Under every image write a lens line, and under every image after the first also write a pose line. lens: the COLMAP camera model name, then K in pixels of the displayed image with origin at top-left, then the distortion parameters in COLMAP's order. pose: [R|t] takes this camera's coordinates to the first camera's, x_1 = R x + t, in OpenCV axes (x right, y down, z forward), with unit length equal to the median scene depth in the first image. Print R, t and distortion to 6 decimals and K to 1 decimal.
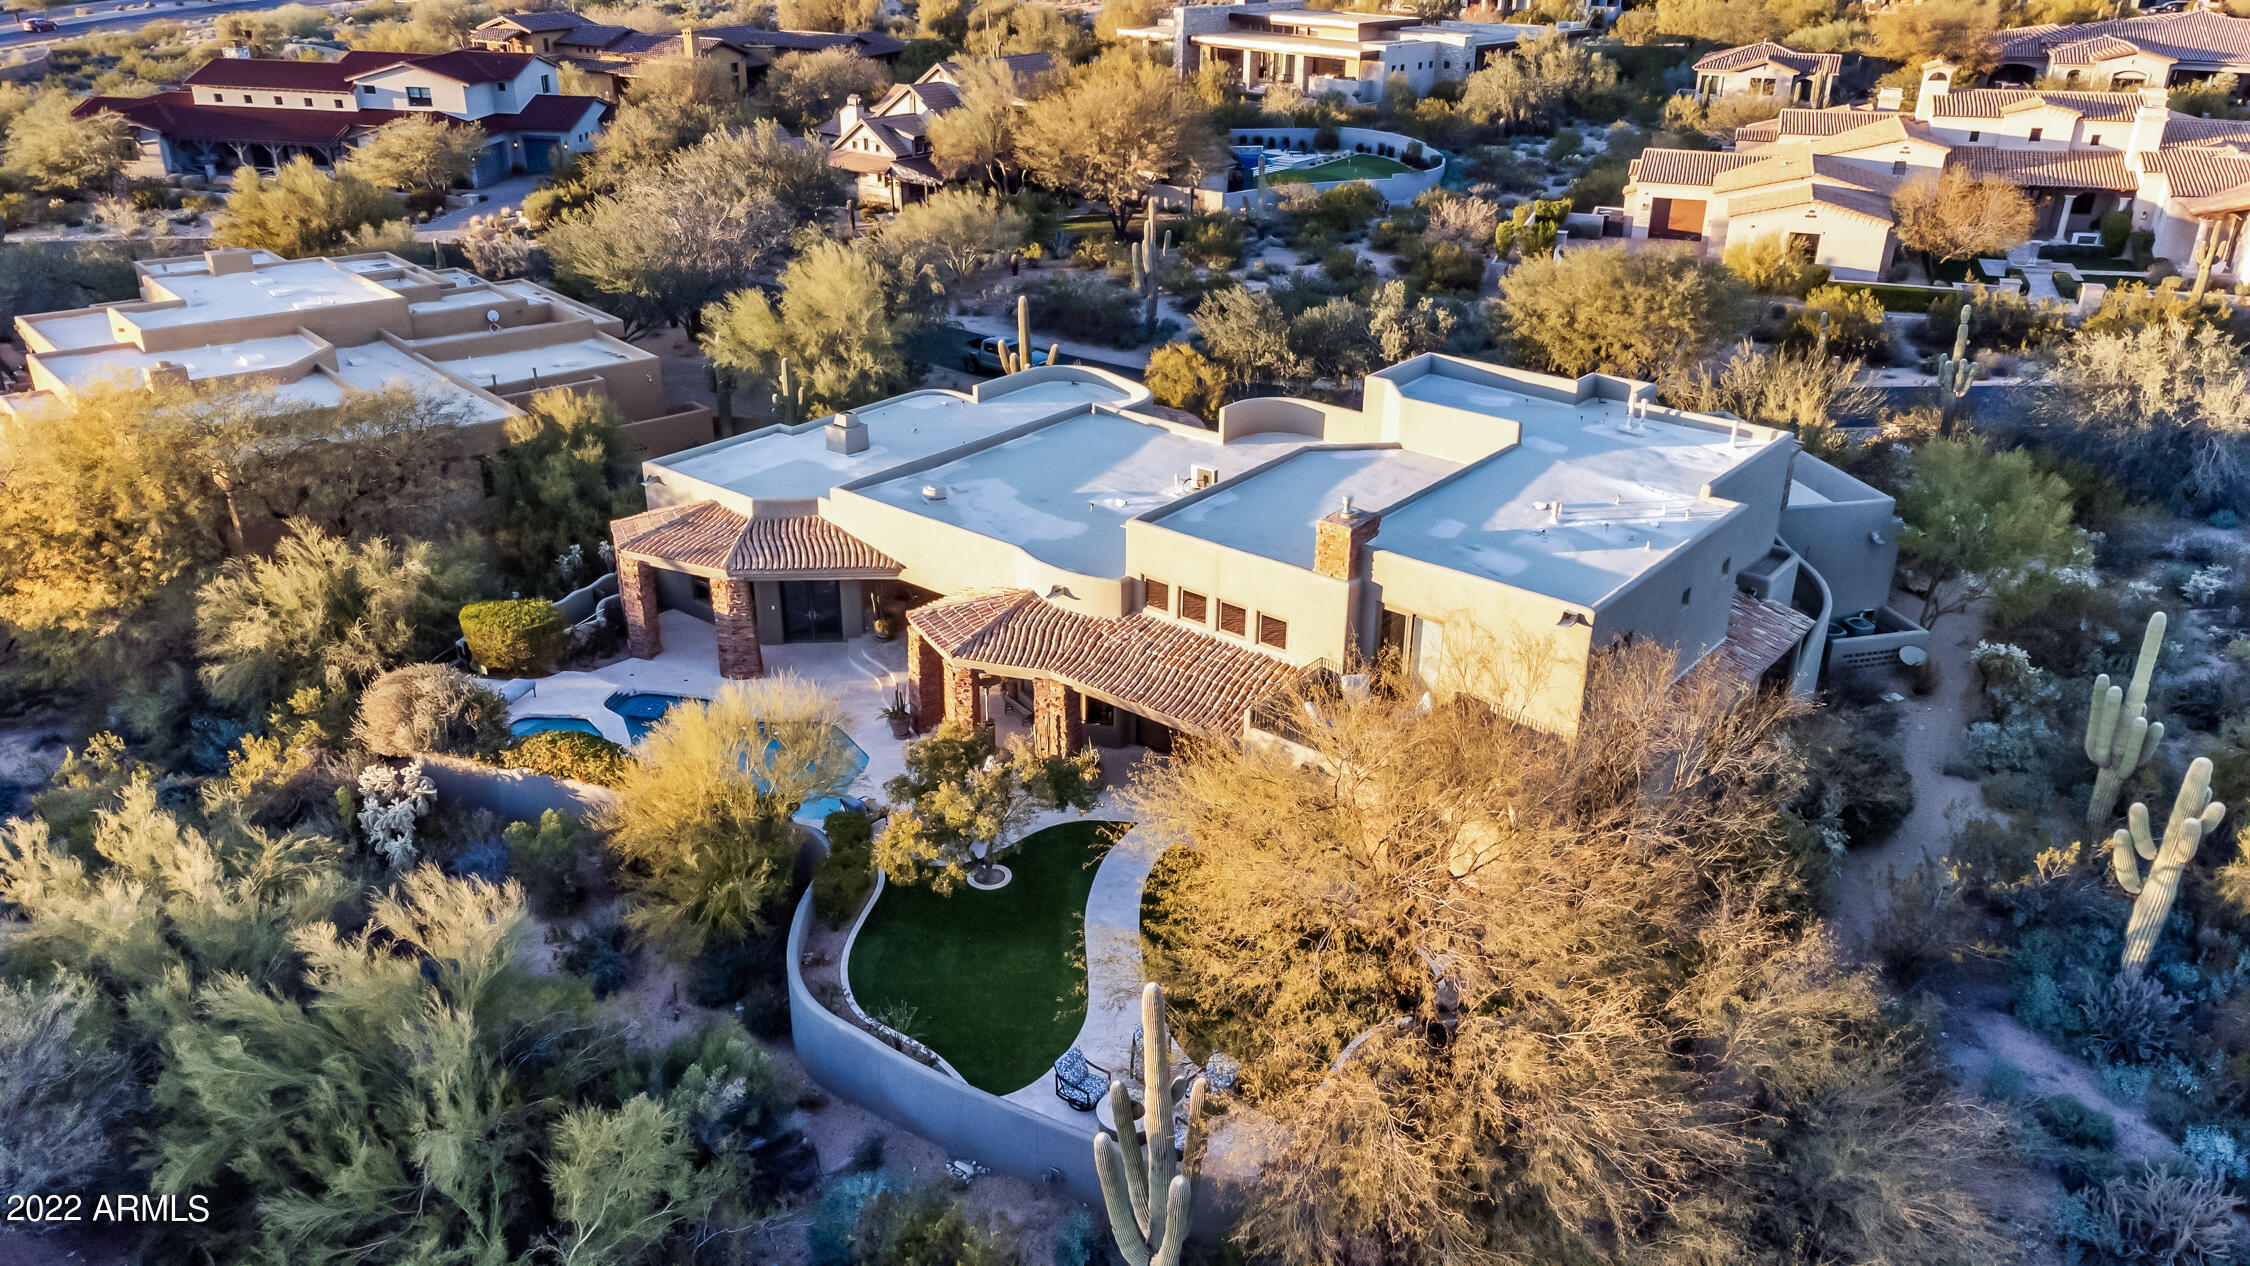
lens RADIAL K [[1665.2, 0, 1125.0], [0, 1665.2, 633.0], [0, 0, 1]] dist [0.049540, 0.000695]
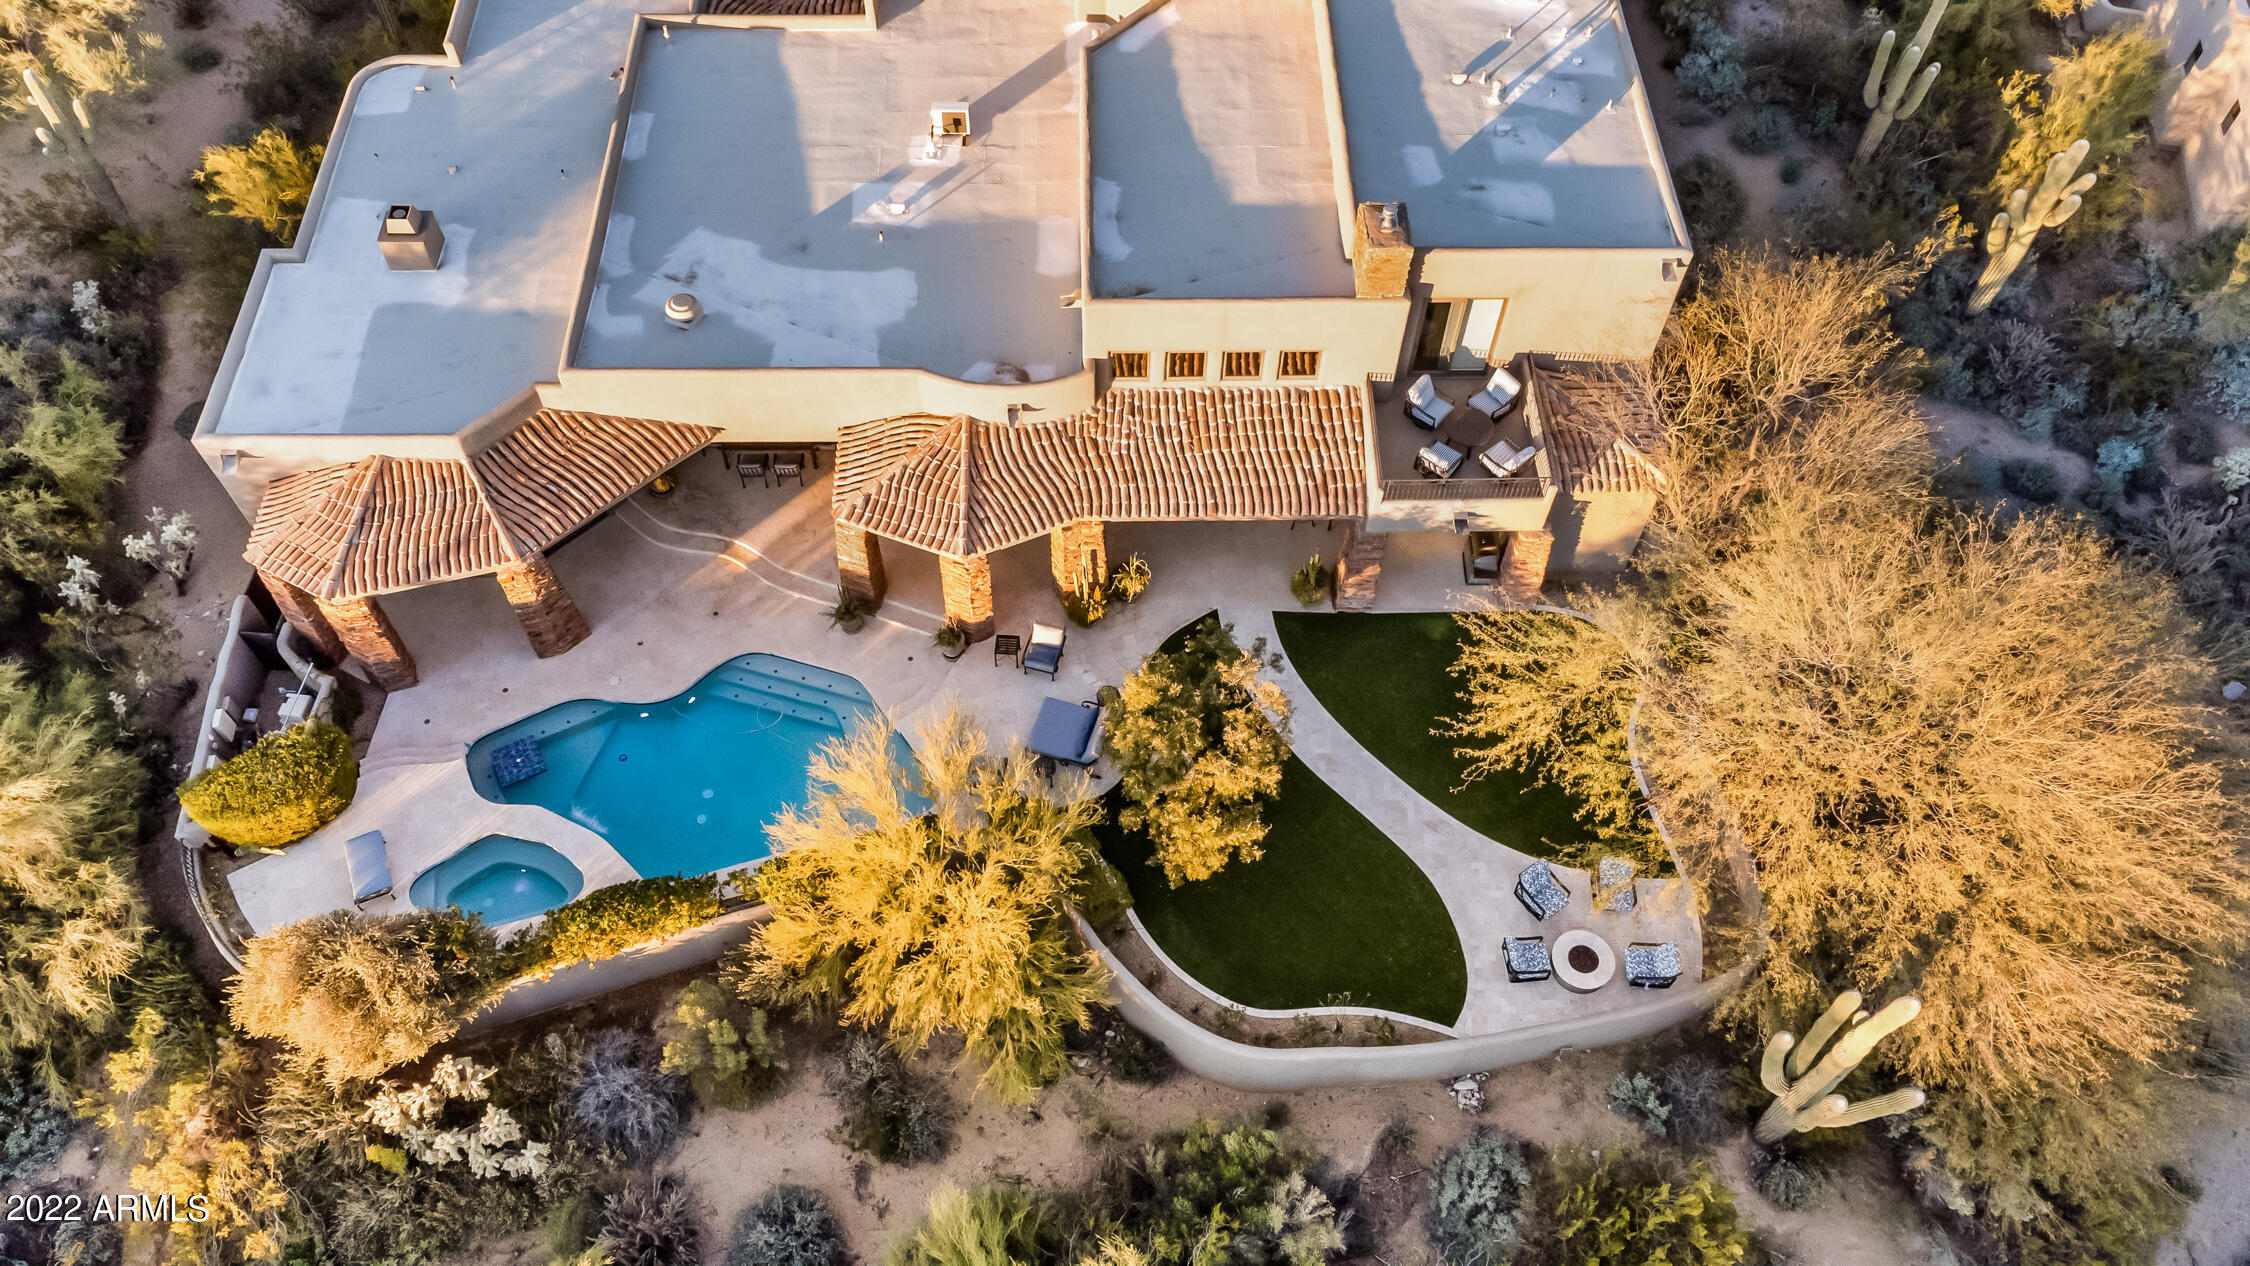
lens RADIAL K [[1665.2, 0, 1125.0], [0, 1665.2, 633.0], [0, 0, 1]] dist [0.049540, 0.000695]
pose [[0.763554, -0.535564, 0.360772, -0.353493], [0.259901, 0.766324, 0.587537, -0.409185], [-0.591132, -0.354851, 0.724323, 0.355344]]
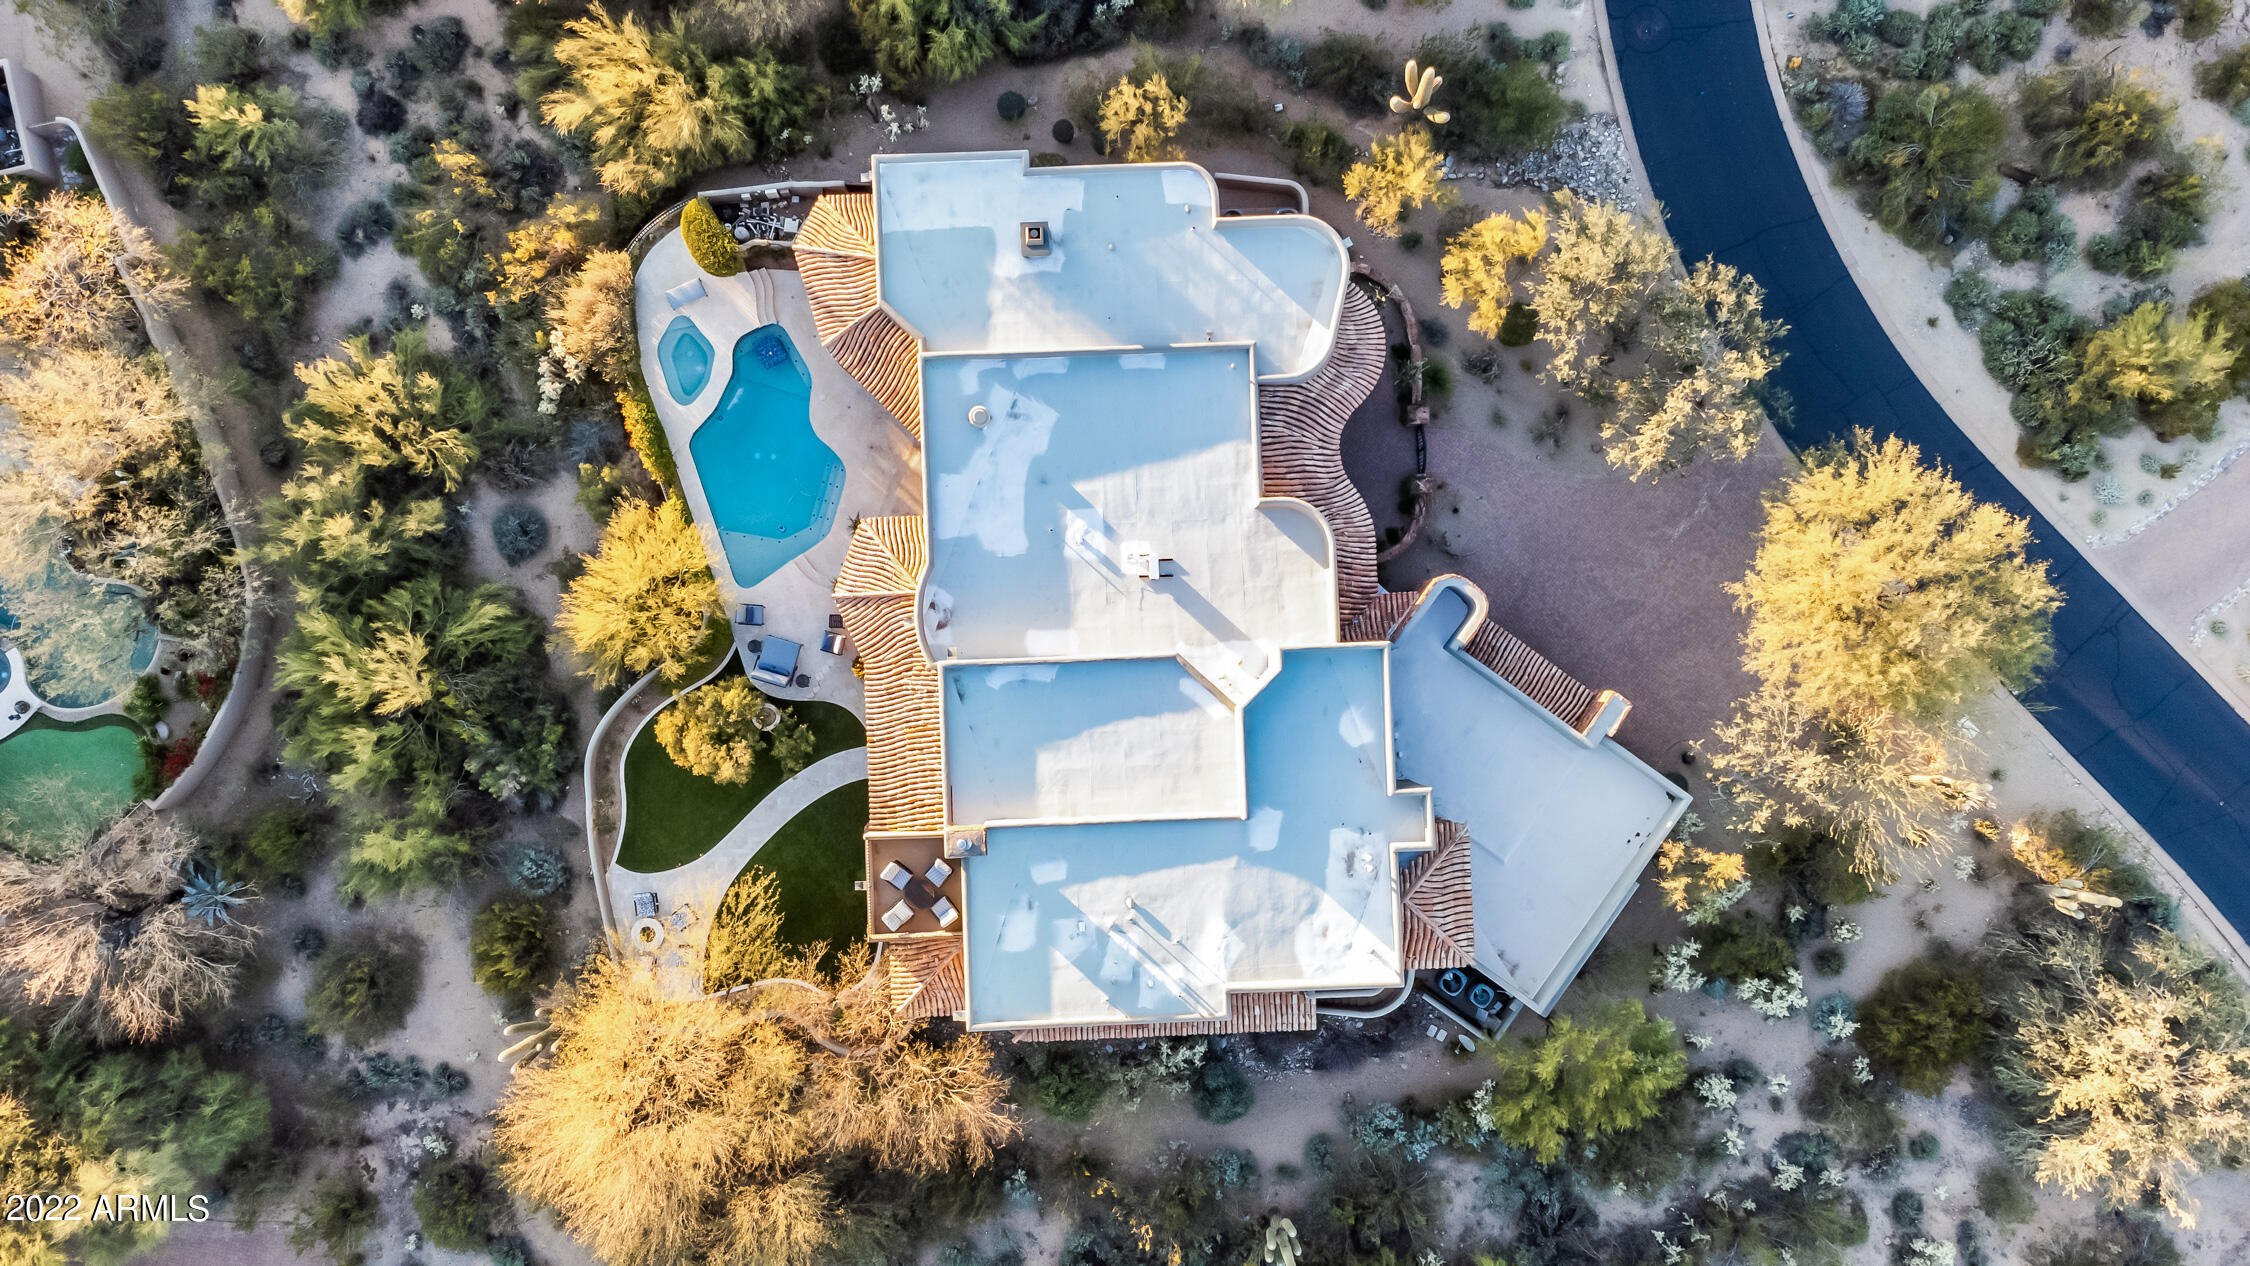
lens RADIAL K [[1665.2, 0, 1125.0], [0, 1665.2, 633.0], [0, 0, 1]] dist [0.049540, 0.000695]
pose [[0.661962, 0.749399, -0.014392, 0.101342], [-0.318362, 0.298496, 0.899748, -1.317316], [0.678566, -0.591017, 0.436173, 0.531937]]
